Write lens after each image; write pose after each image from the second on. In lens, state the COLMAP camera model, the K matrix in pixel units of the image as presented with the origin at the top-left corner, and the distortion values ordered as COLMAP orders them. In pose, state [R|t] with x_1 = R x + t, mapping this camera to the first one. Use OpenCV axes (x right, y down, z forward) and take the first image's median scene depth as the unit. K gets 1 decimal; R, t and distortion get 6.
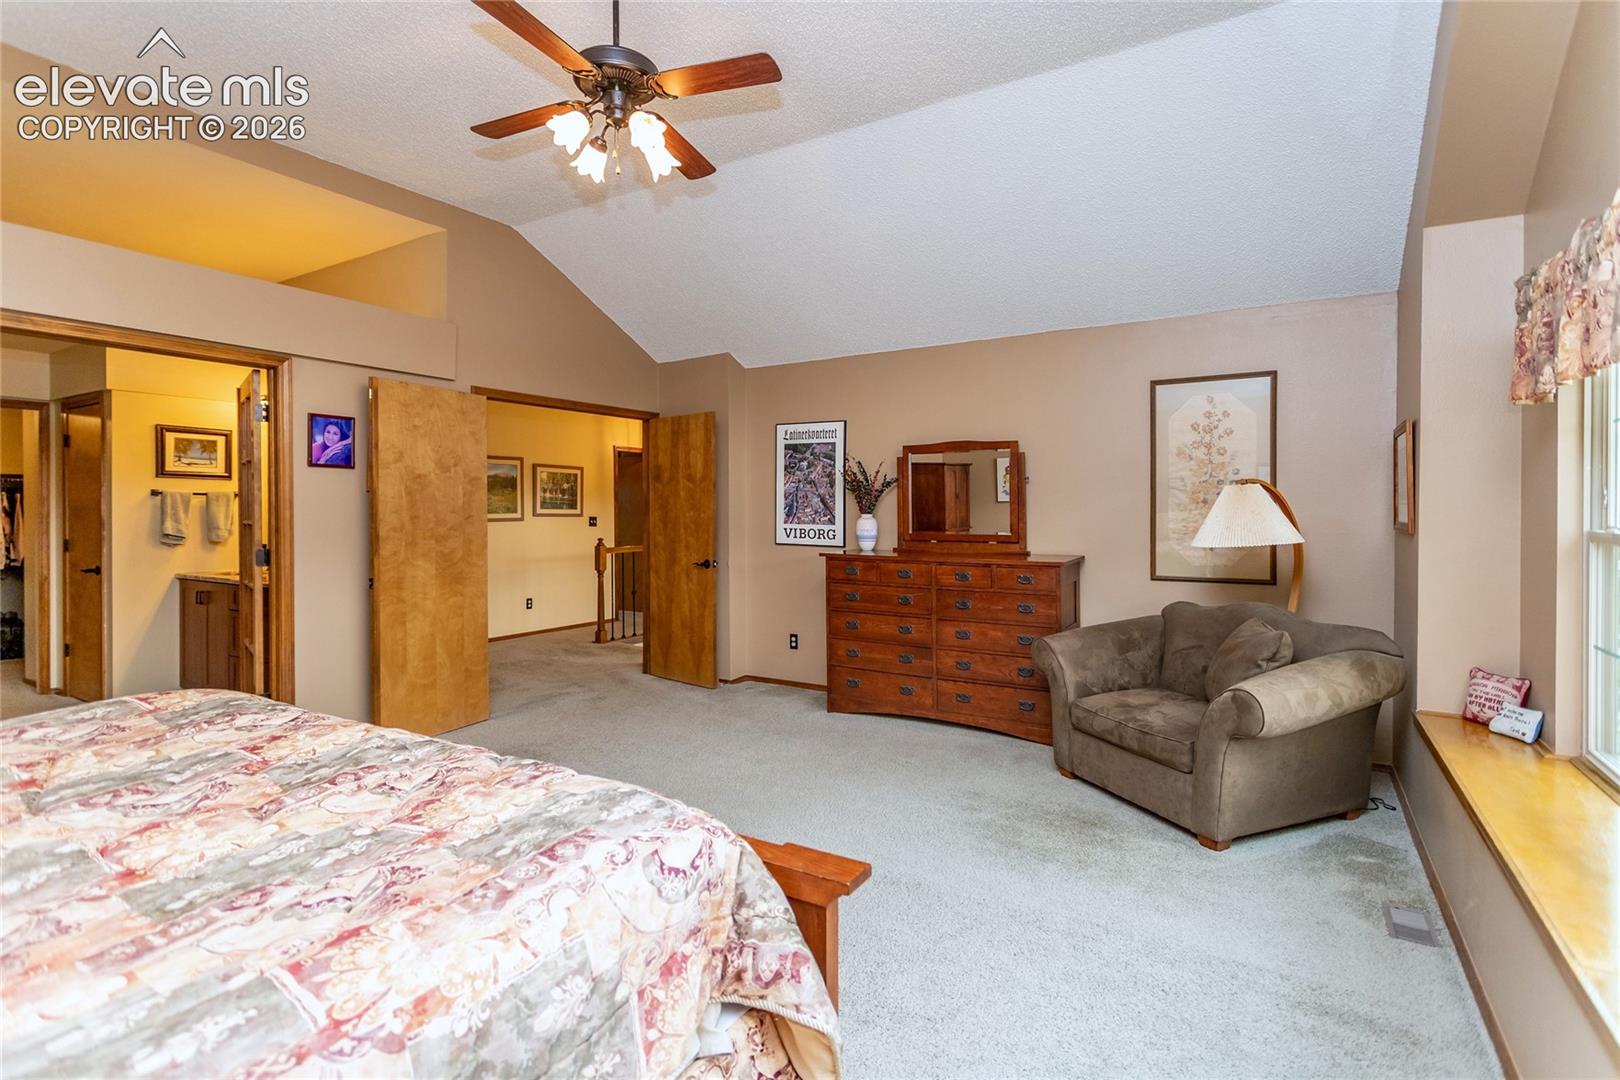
lens RADIAL K [[768.4, 0, 840.0], [0, 768.4, 523.9], [0, 0, 1]] dist [-0.000264, 0.000027]
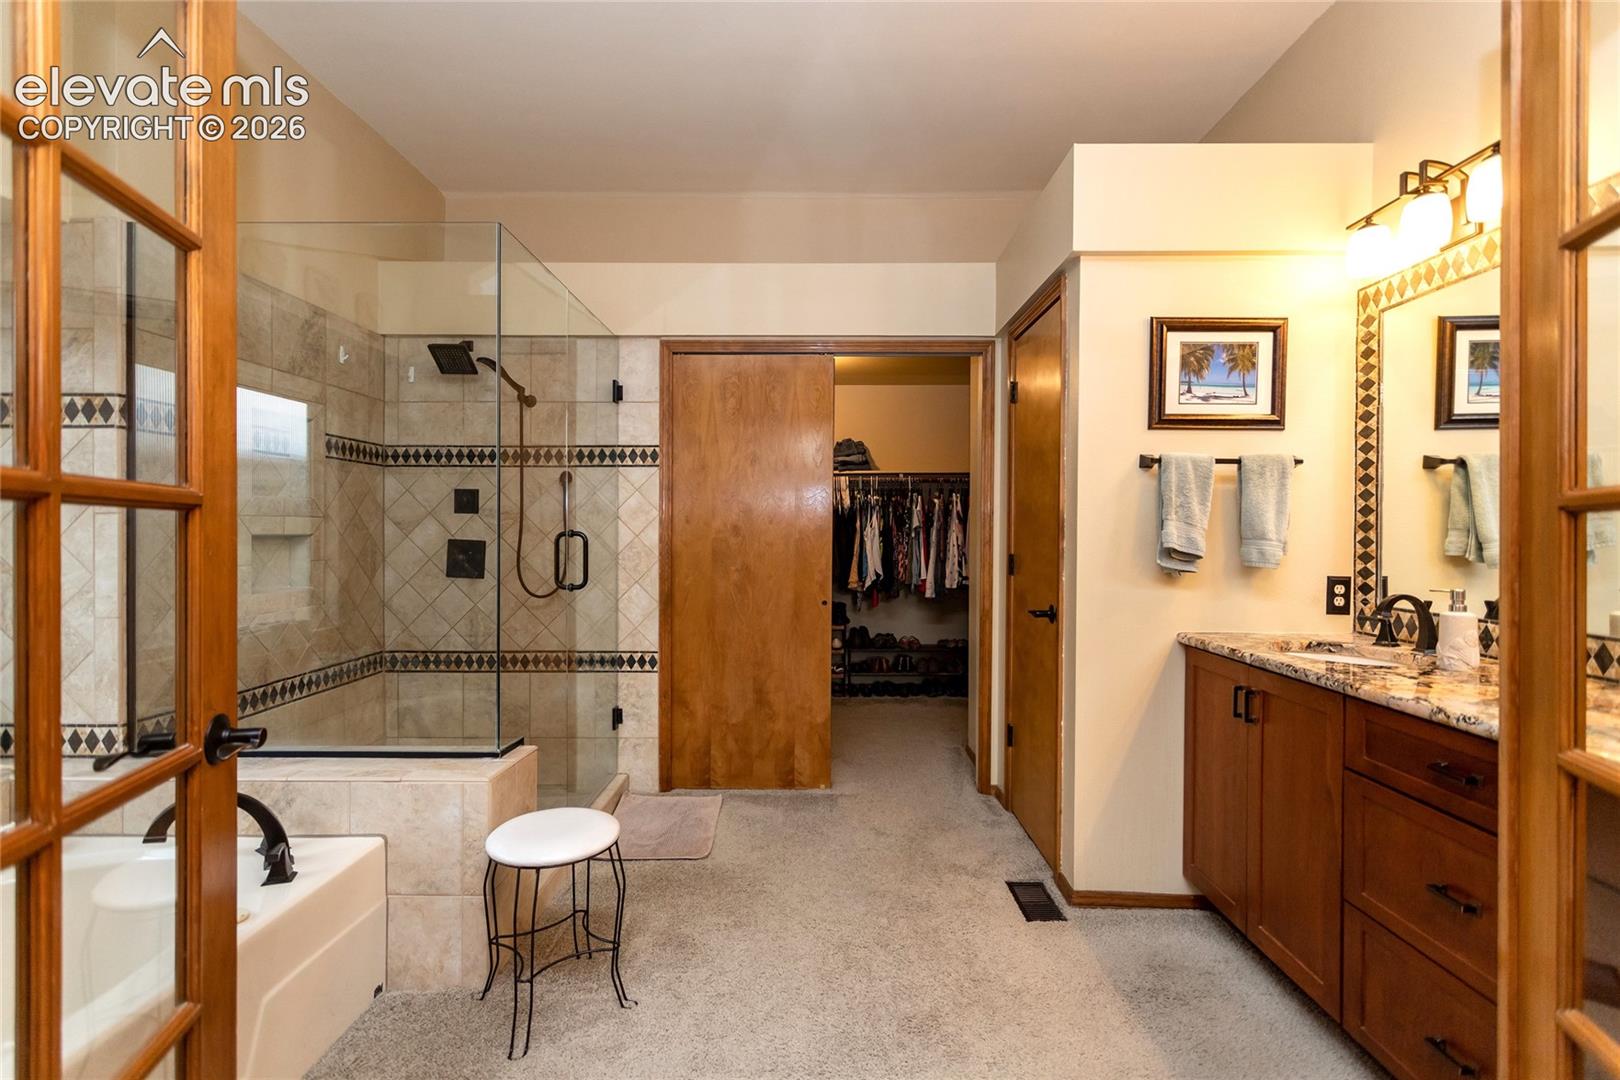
lens RADIAL K [[750.0, 0, 810.0], [0, 750.0, 540.0], [0, 0, 1]] dist [-0.001048, 0.000093]
pose [[0.491752, 0.008244, -0.870696, -0.574170], [-0.011935, 0.999925, 0.002727, 0.008972], [0.870653, 0.009051, 0.491814, 0.574836]]
